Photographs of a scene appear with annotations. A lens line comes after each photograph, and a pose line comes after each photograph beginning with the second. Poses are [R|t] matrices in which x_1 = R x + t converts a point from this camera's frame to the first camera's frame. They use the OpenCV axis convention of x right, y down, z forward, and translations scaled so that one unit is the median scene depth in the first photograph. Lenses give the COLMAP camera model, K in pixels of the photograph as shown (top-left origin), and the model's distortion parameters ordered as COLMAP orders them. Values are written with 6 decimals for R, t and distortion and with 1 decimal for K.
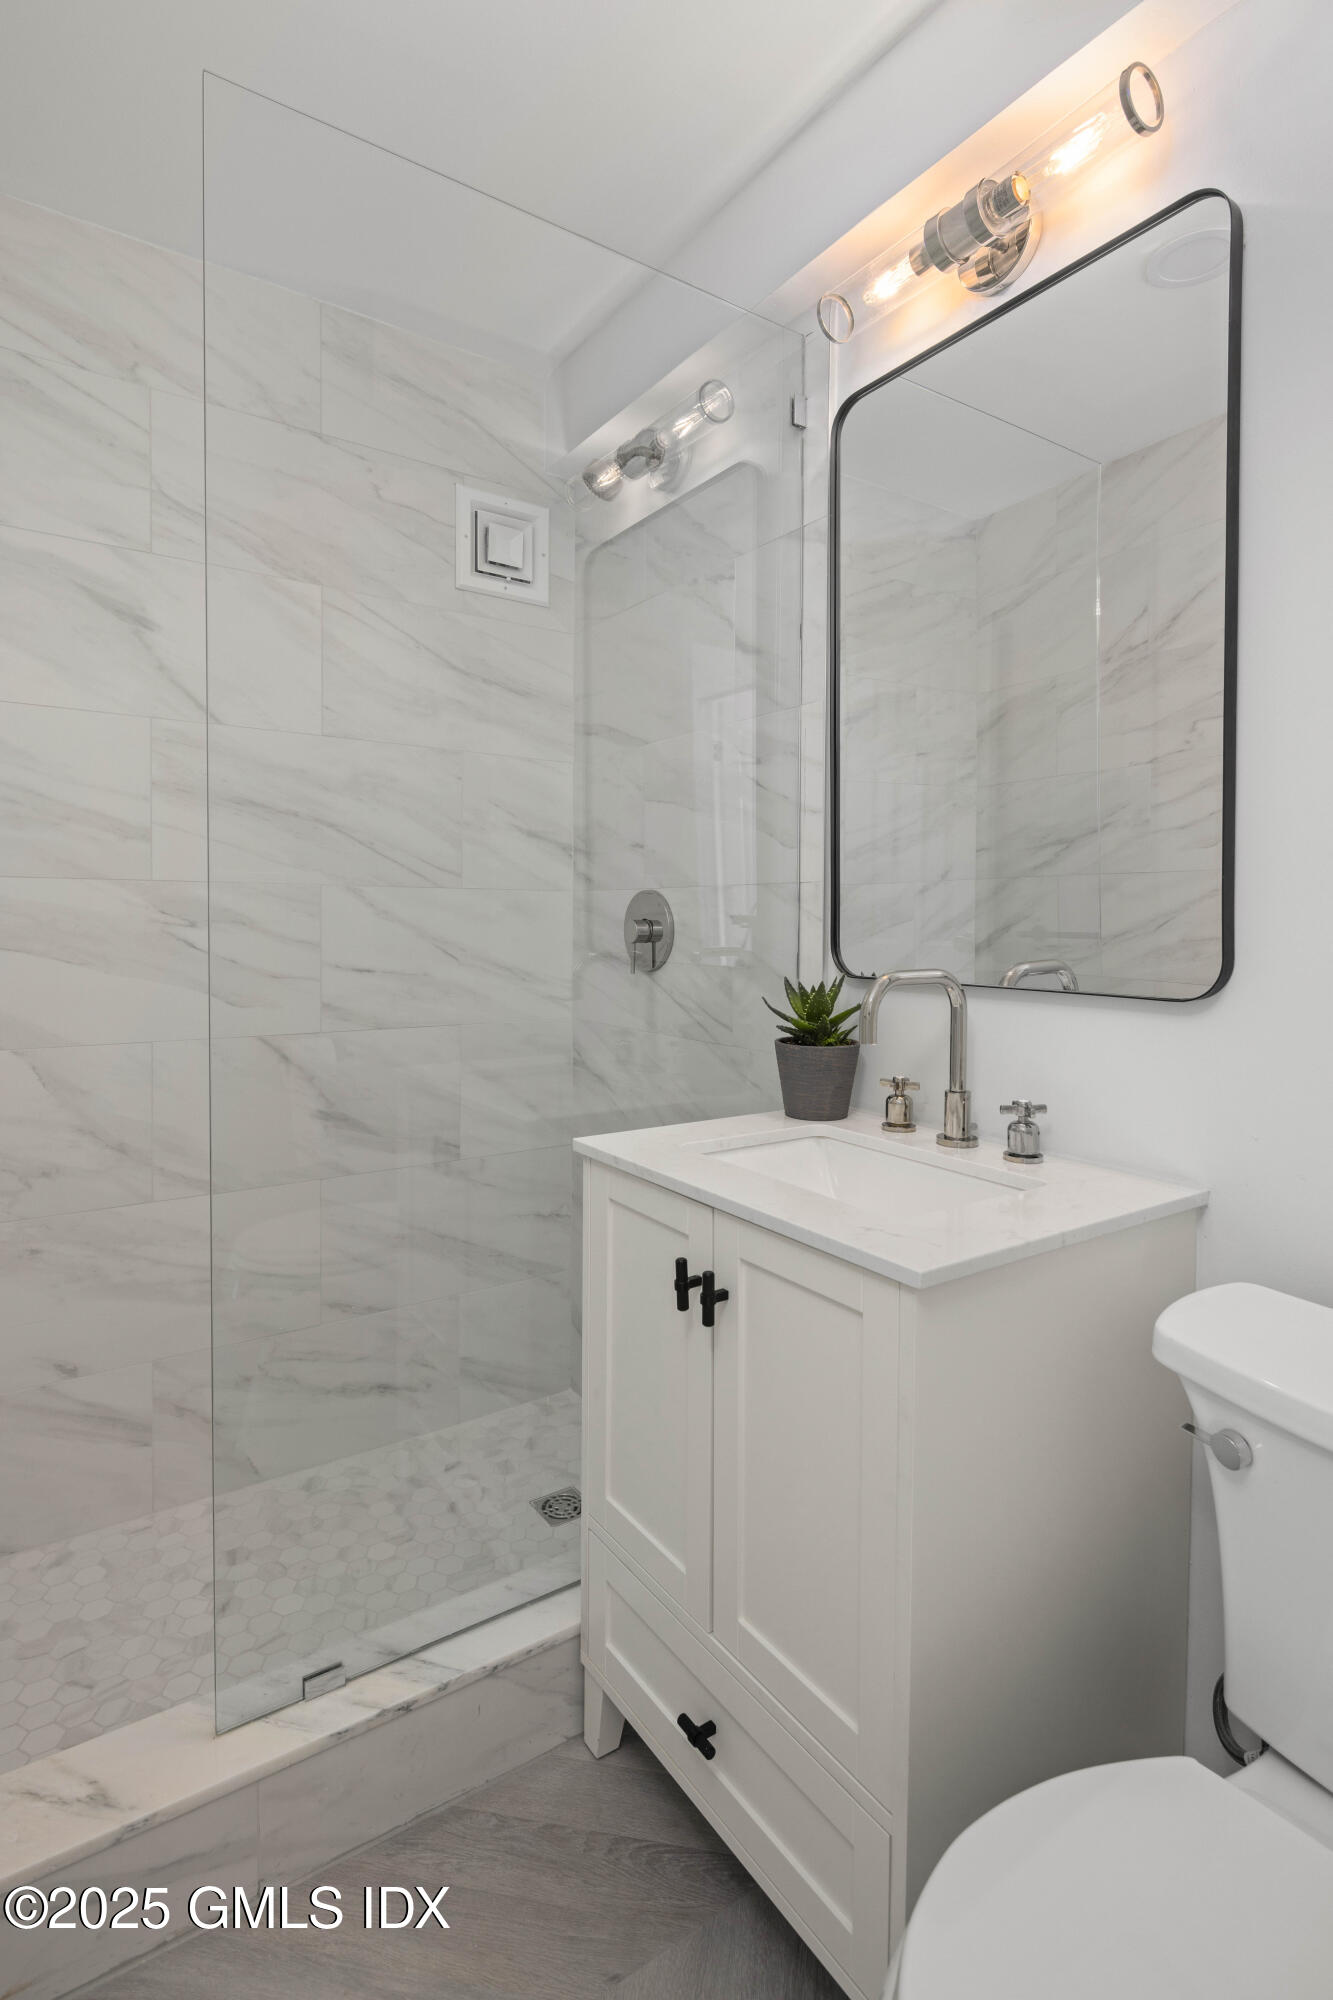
lens RADIAL K [[968.0, 0, 663.0], [0, 968.0, 944.2], [0, 0, 1]] dist [0.000453, -0.004946]
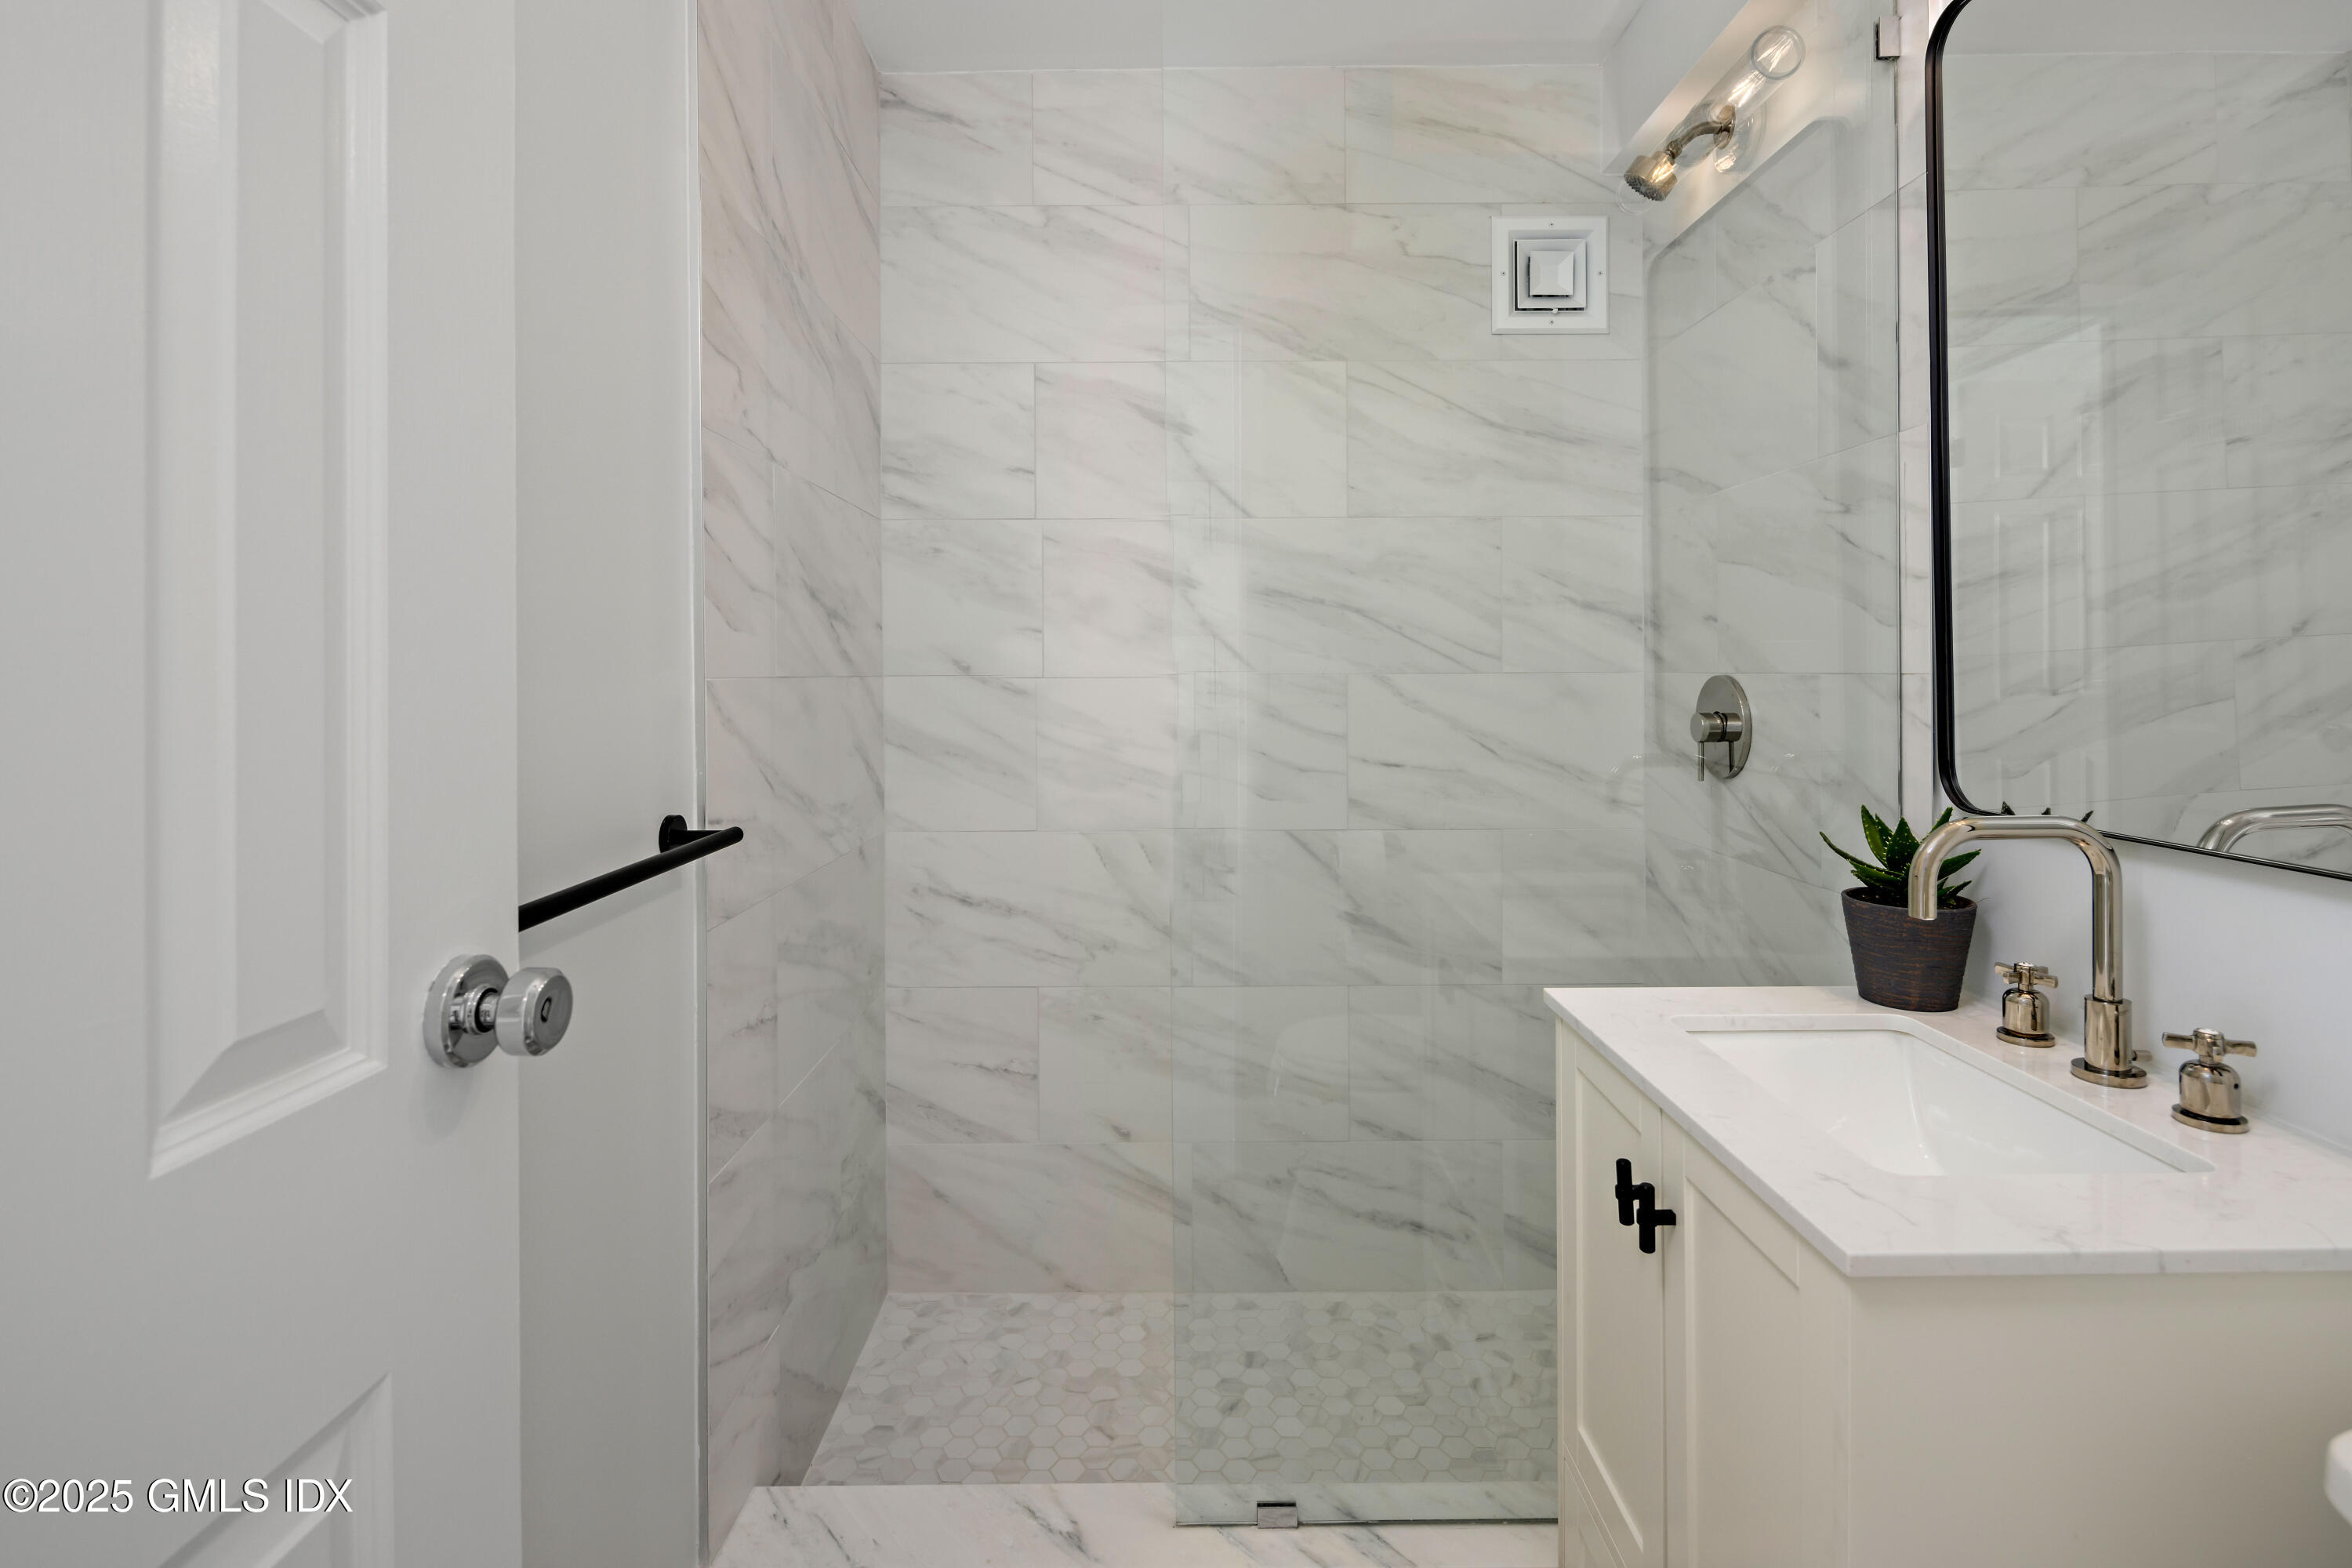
lens RADIAL K [[1122.1, 0, 1182.9], [0, 1122.1, 676.1], [0, 0, 1]] dist [-0.002618, -0.001017]
pose [[0.828867, -0.014576, -0.559255, 0.143446], [0.001627, 0.999719, -0.023644, -0.037183], [0.559443, 0.018688, 0.828658, -0.003055]]
